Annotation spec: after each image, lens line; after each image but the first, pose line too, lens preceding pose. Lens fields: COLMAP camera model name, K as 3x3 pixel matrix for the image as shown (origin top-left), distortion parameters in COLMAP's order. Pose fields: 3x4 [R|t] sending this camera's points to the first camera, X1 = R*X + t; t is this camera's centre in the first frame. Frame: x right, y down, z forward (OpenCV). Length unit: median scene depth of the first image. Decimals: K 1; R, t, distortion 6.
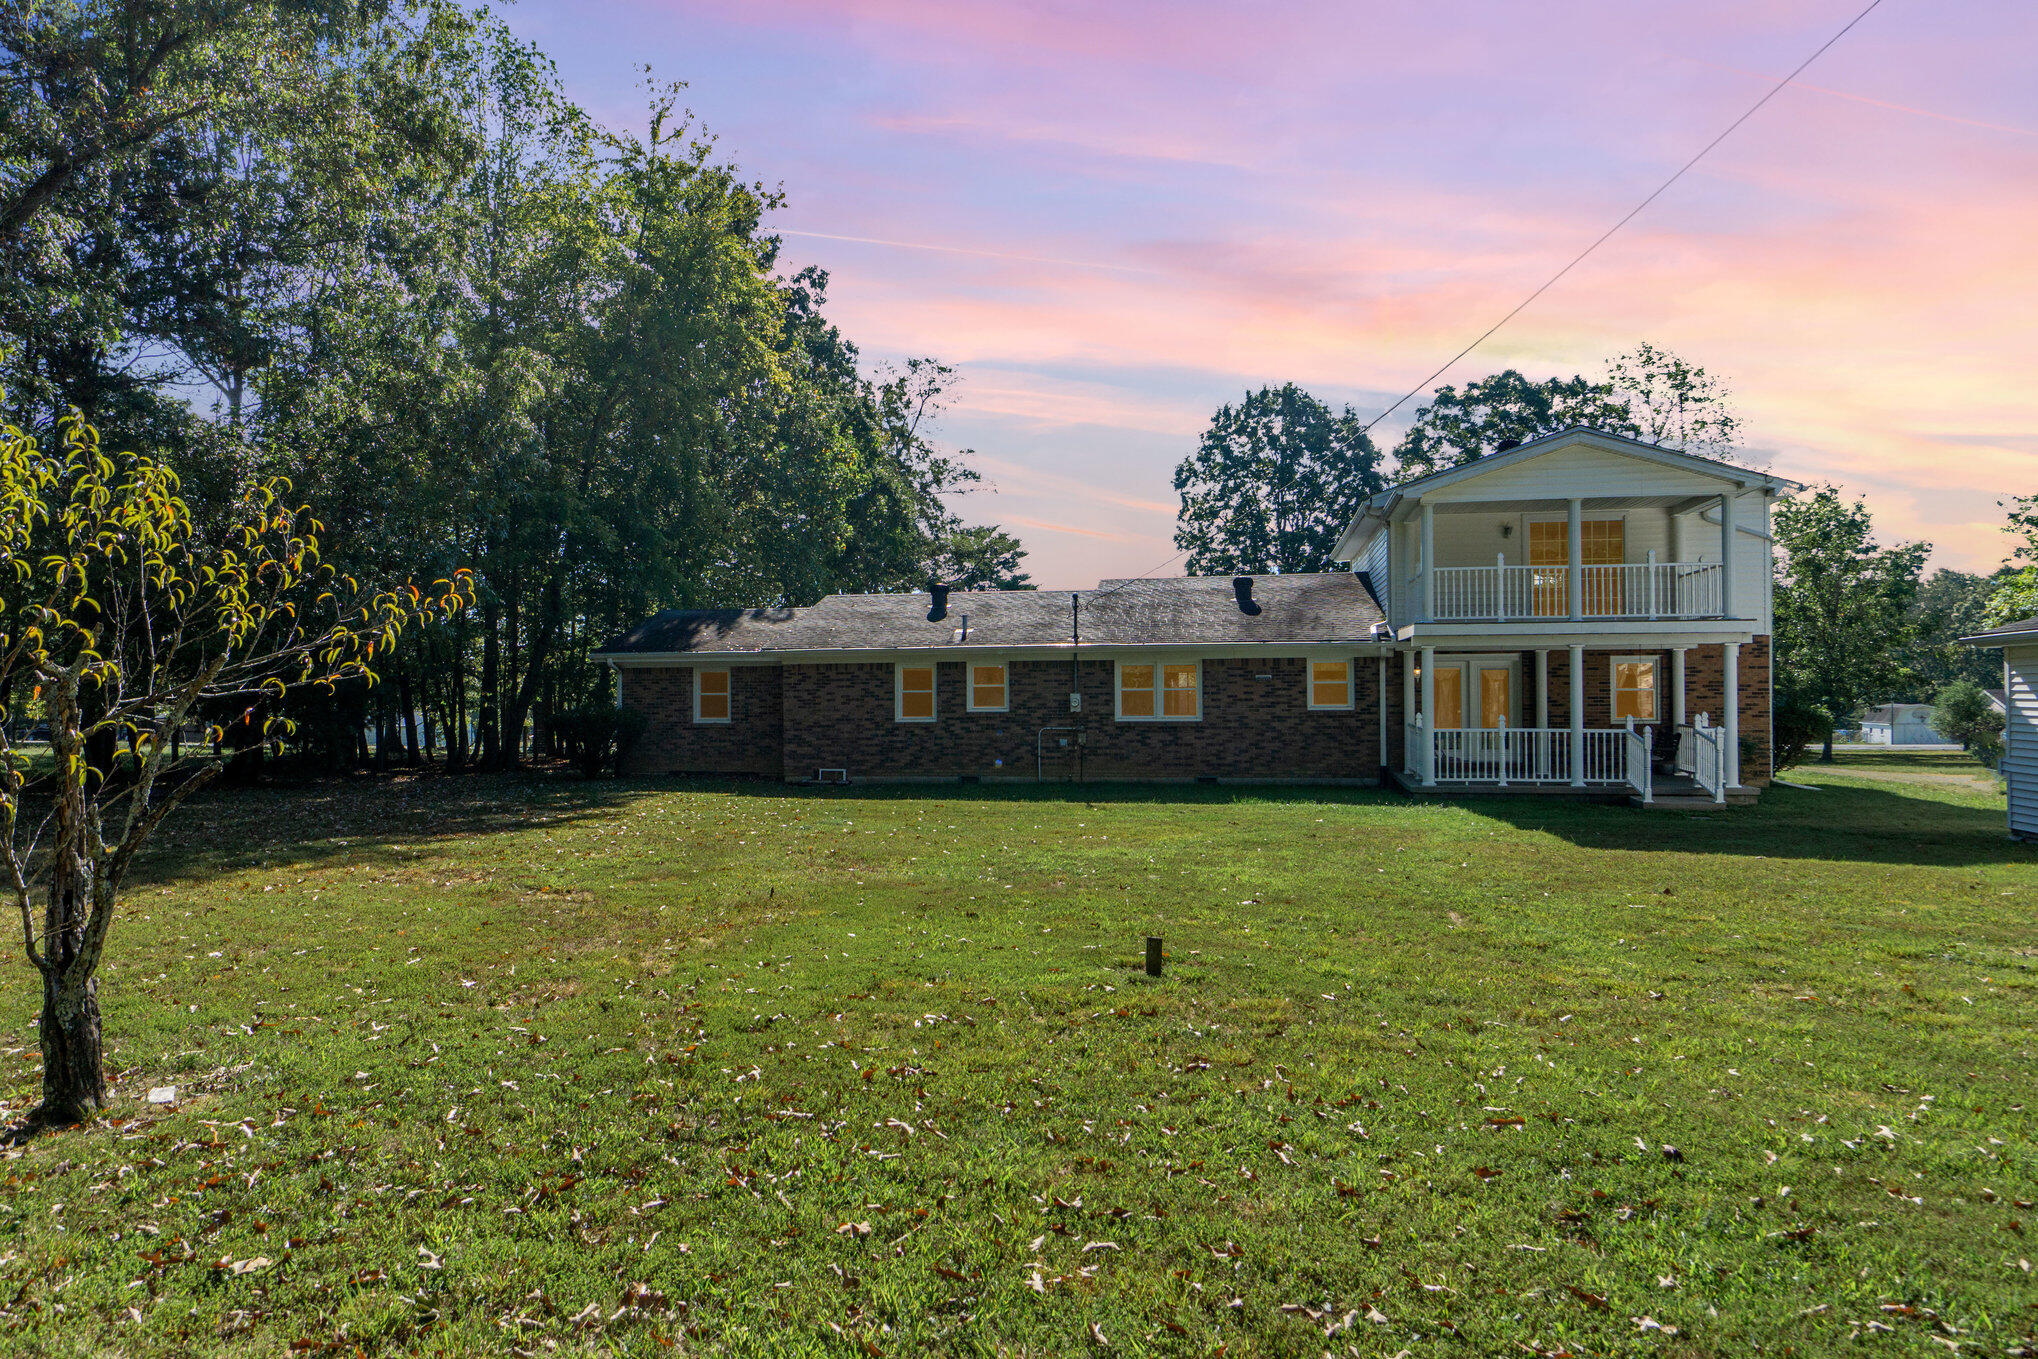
lens RADIAL K [[1289.9, 0, 1019.2], [0, 1289.9, 687.5], [0, 0, 1]] dist [0.001258, 0.000148]
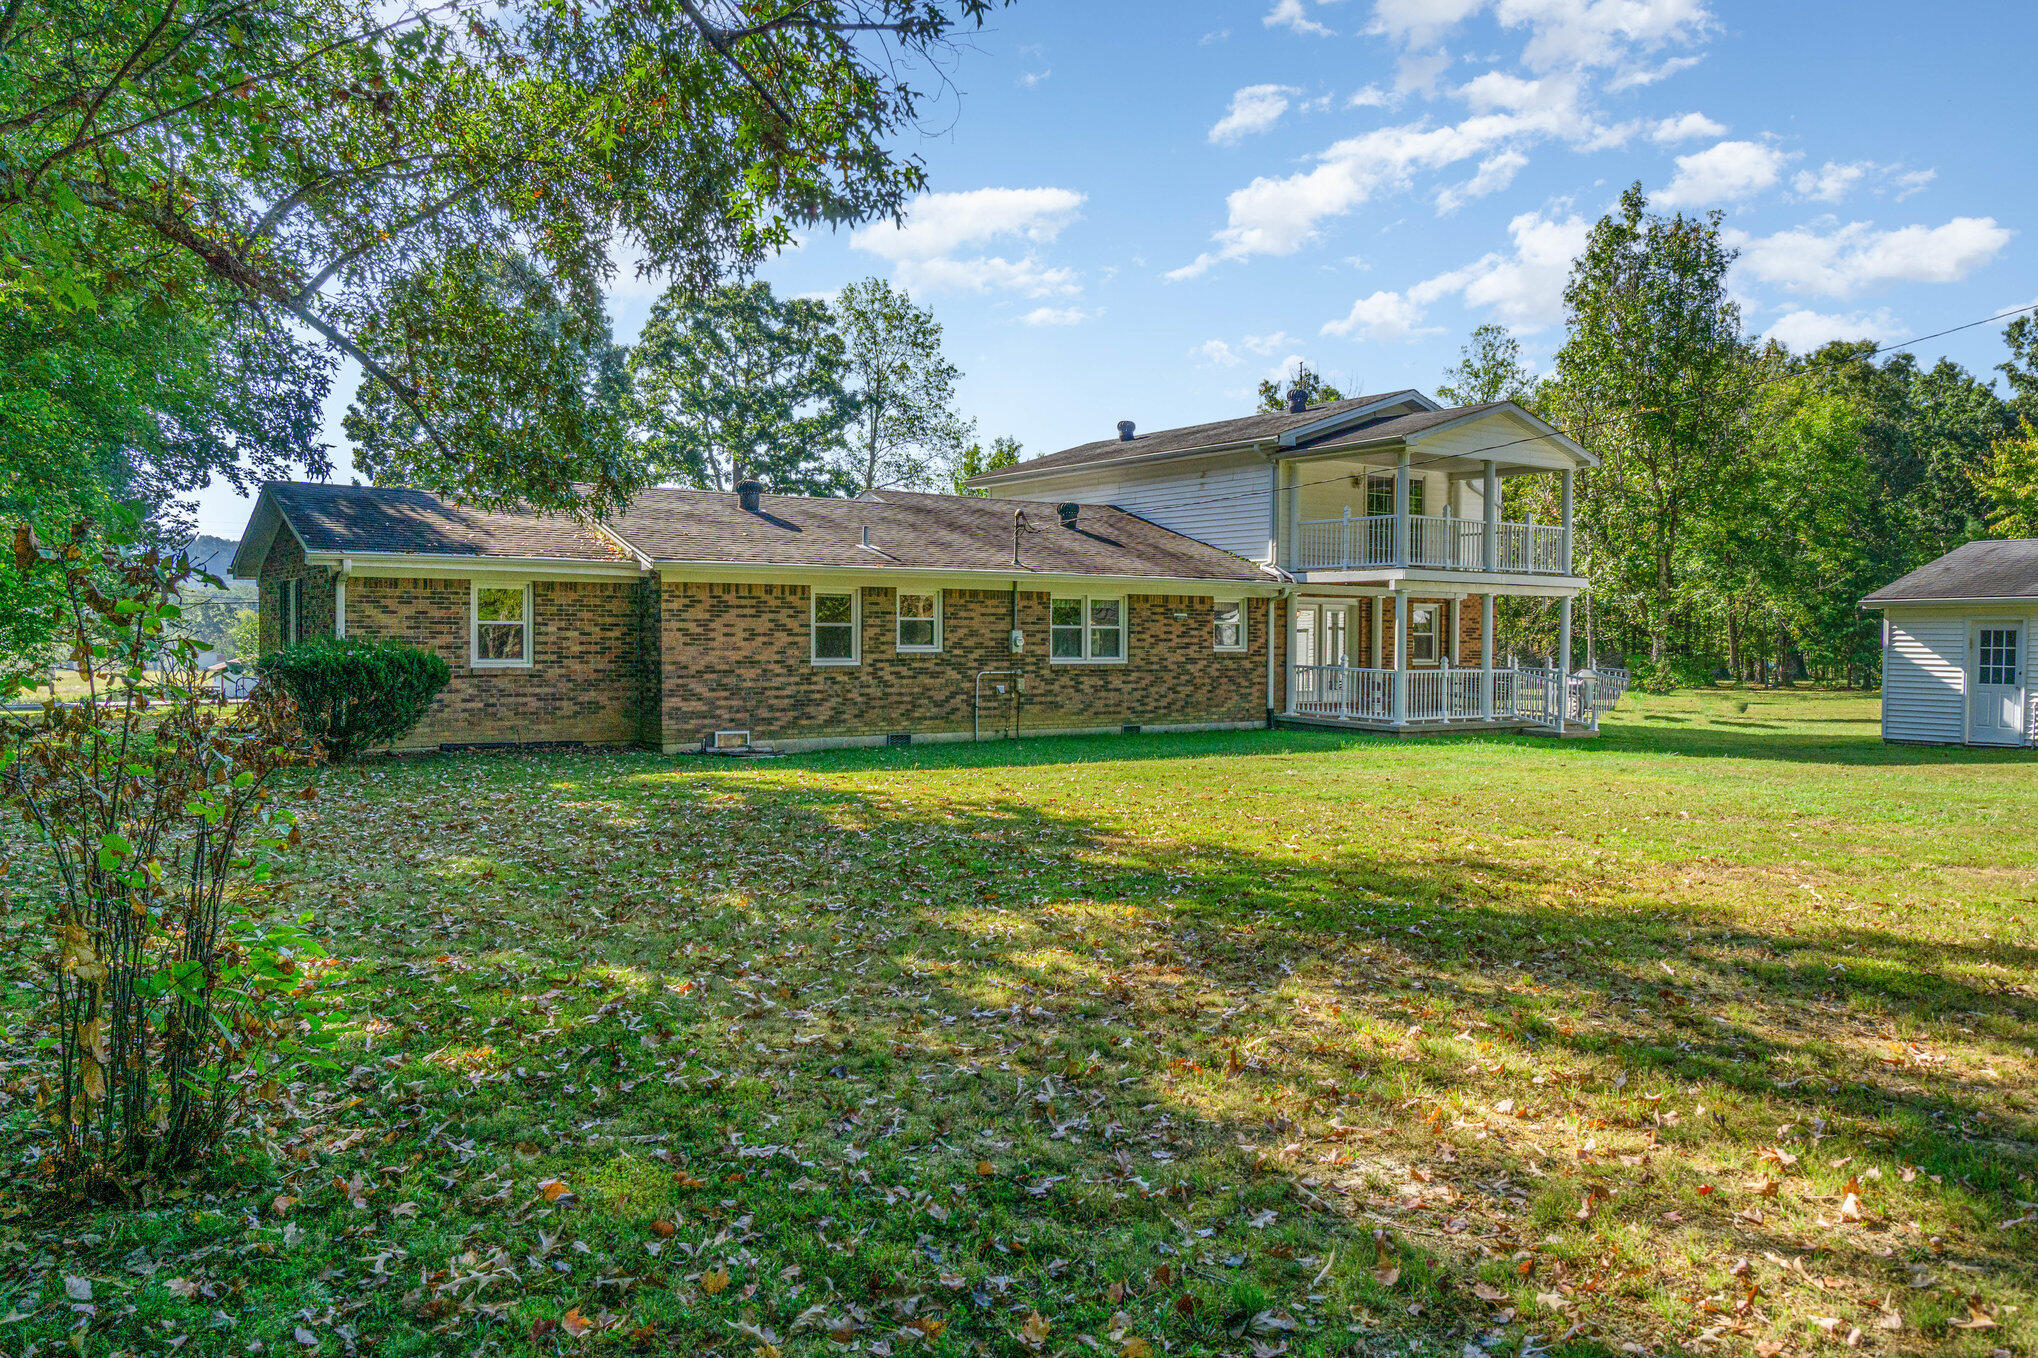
lens RADIAL K [[1525.9, 0, 1018.7], [0, 1525.9, 675.6], [0, 0, 1]] dist [-0.059227, -0.000999]
pose [[0.676773, -0.007236, 0.736157, -0.680513], [-0.015753, 0.999580, 0.024308, 0.009868], [-0.736024, -0.028048, 0.676375, 0.333620]]
